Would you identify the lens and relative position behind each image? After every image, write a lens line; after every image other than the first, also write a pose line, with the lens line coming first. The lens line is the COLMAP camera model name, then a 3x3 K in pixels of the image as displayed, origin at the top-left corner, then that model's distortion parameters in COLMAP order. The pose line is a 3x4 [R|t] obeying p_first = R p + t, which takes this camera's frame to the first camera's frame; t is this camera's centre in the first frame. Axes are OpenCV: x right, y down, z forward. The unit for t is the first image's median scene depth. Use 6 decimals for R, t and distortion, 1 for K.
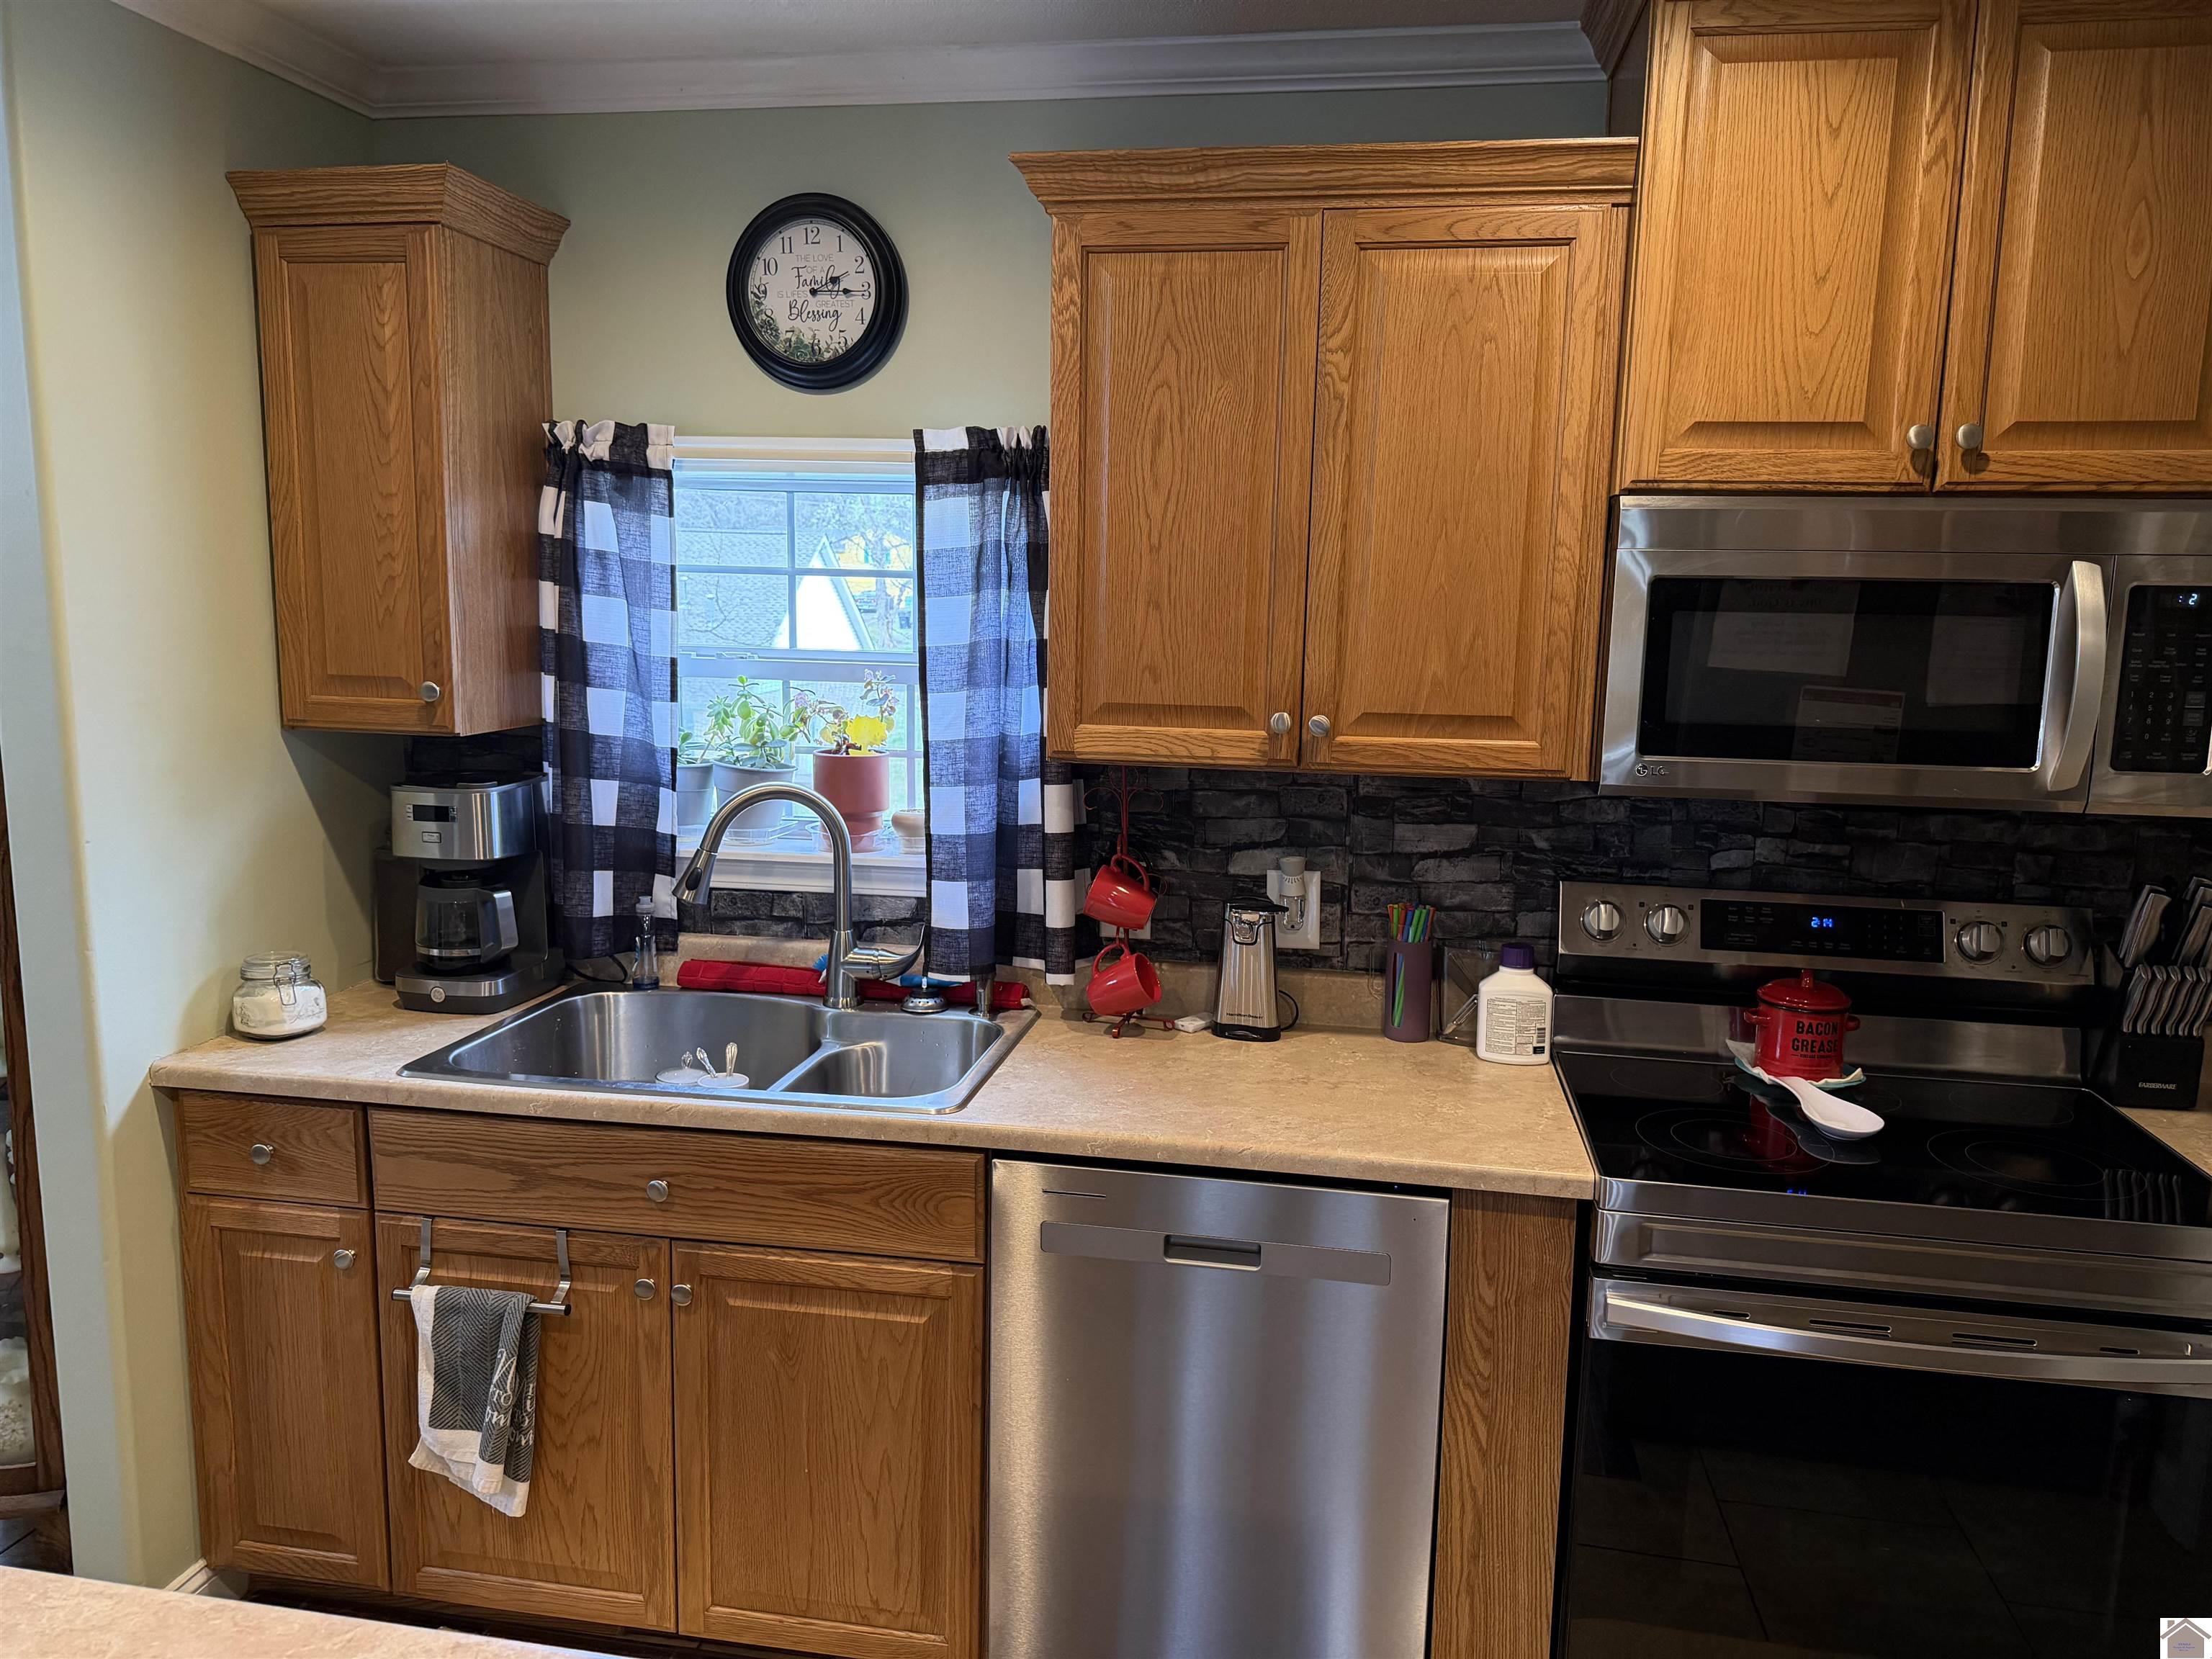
lens RADIAL K [[1542.8, 0, 1105.5], [0, 1542.8, 827.0], [0, 0, 1]] dist [0.018545, -0.027033]
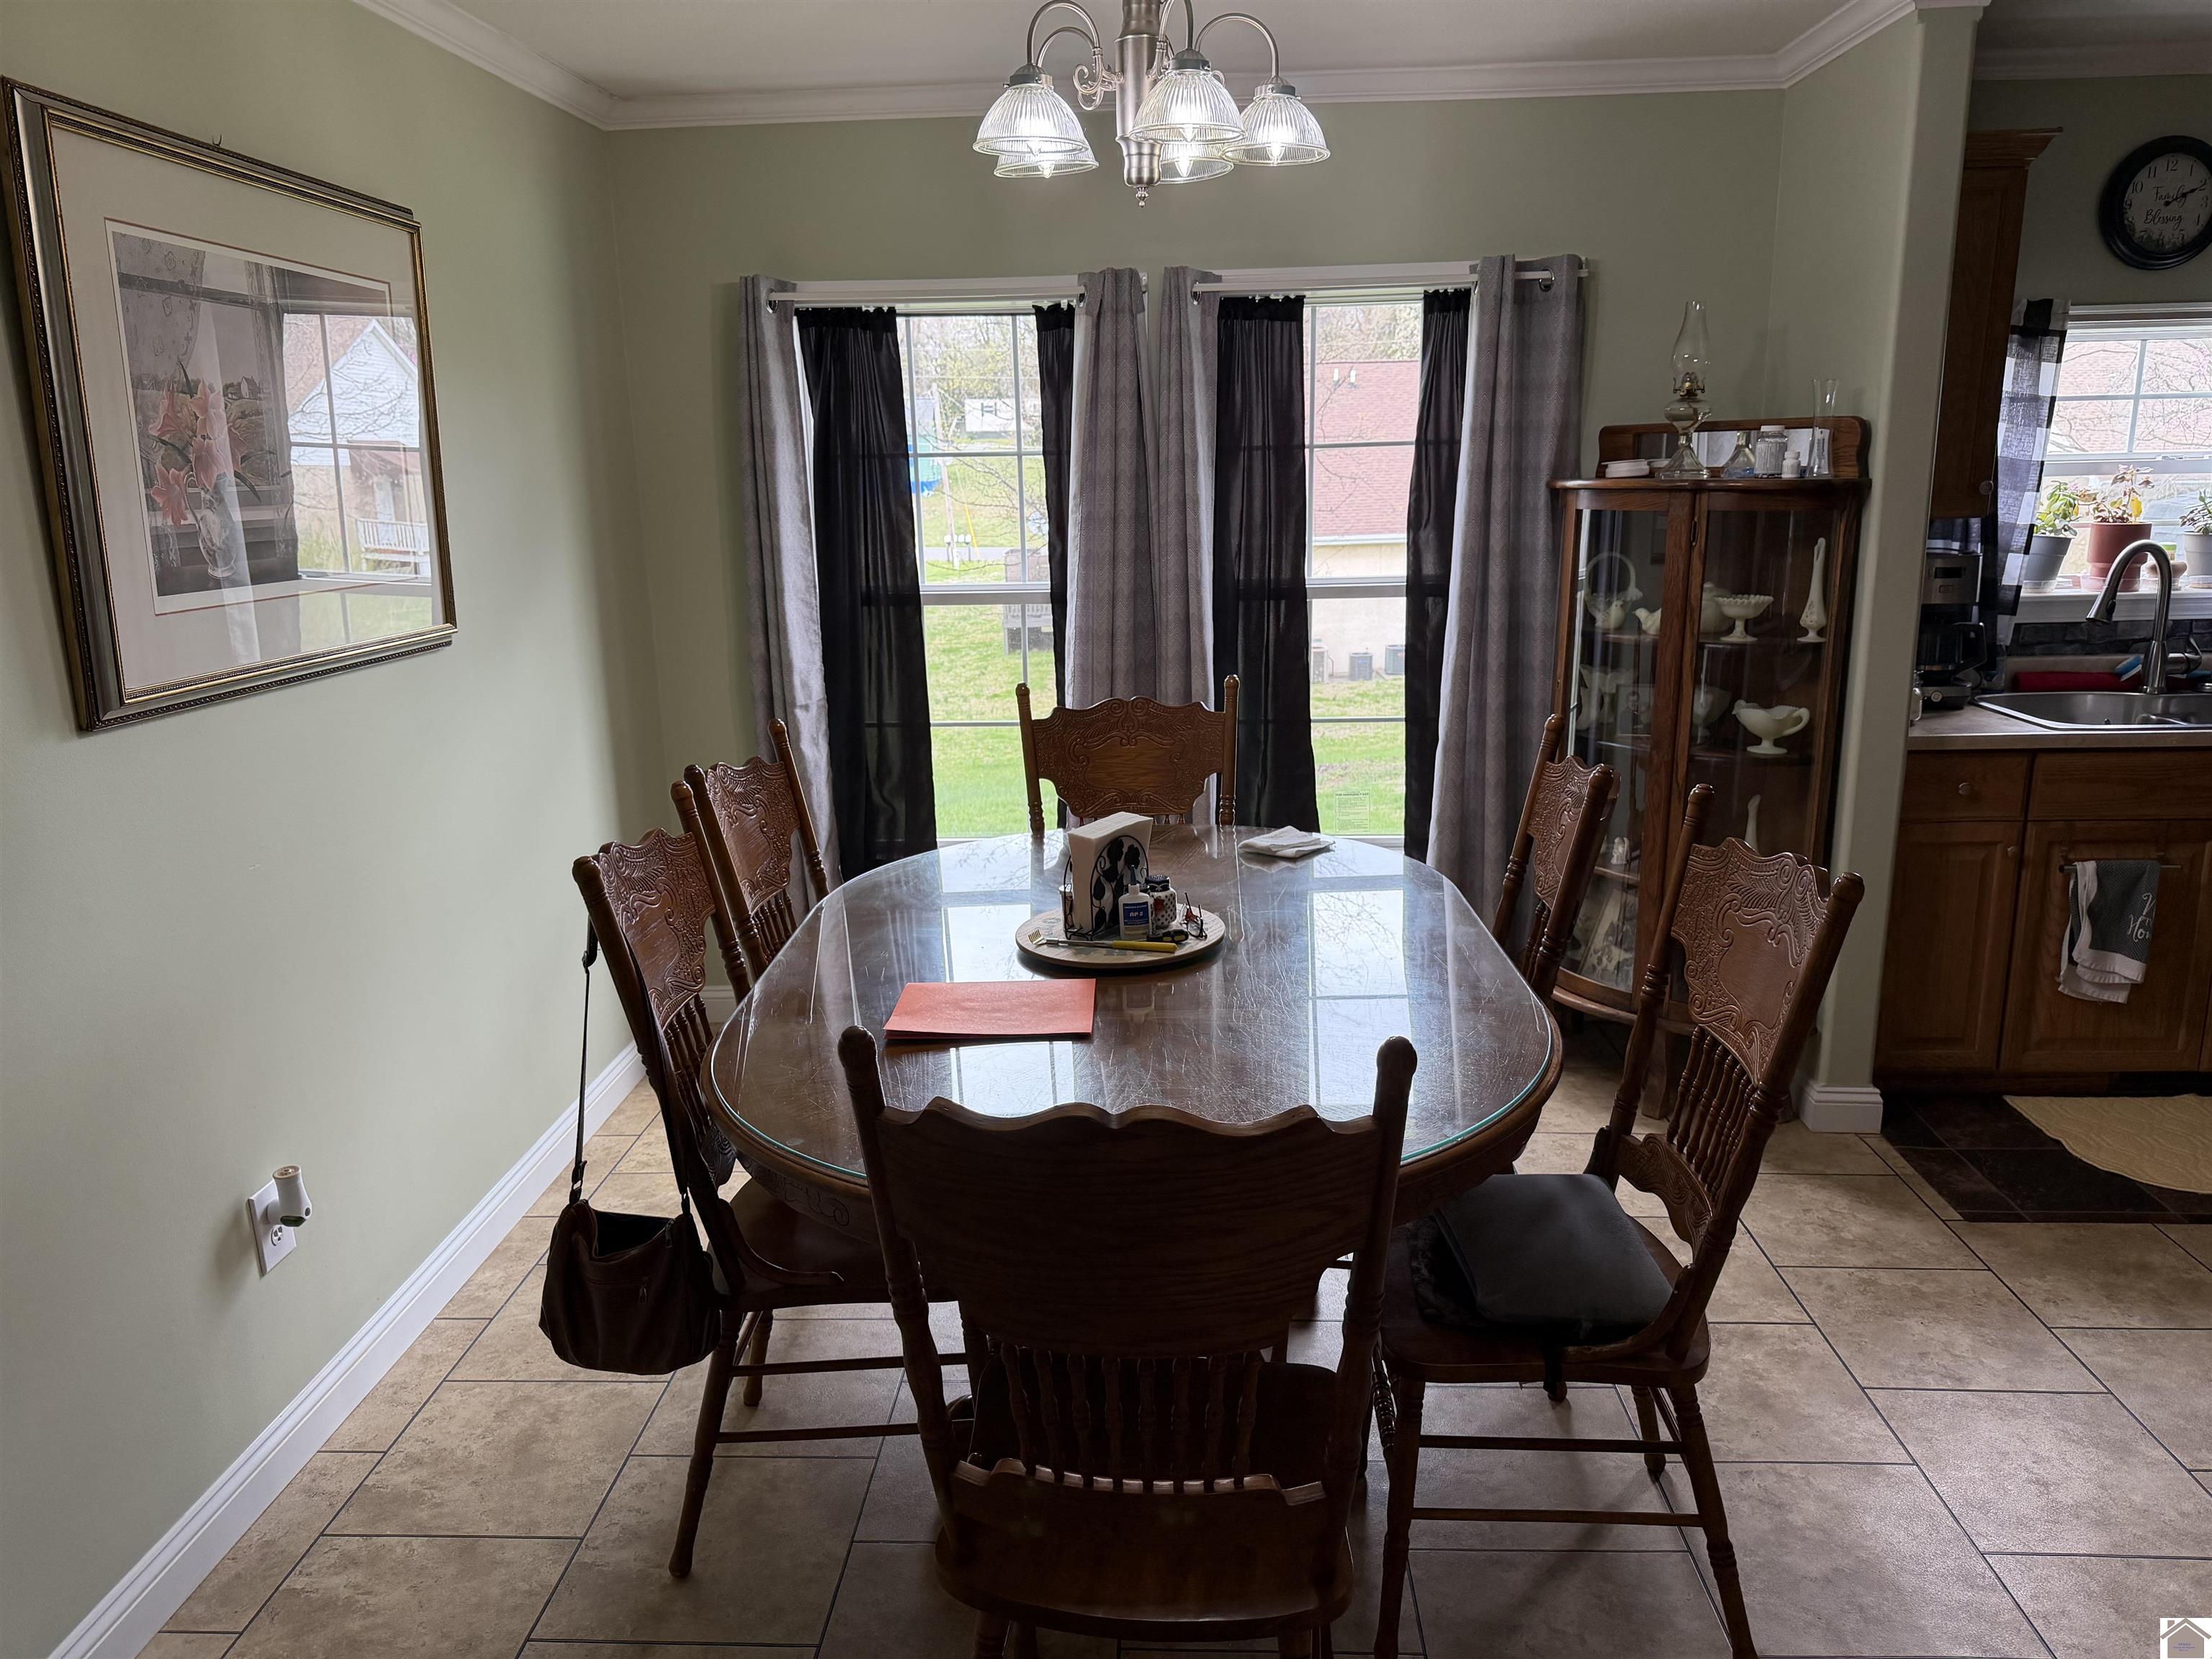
lens RADIAL K [[1542.8, 0, 1104.7], [0, 1542.8, 832.2], [0, 0, 1]] dist [0.018545, -0.027033]
pose [[0.991731, -0.068350, 0.108619, -1.379249], [0.057874, 0.993616, 0.096839, 0.046961], [-0.114544, -0.089752, 0.989355, -0.387643]]
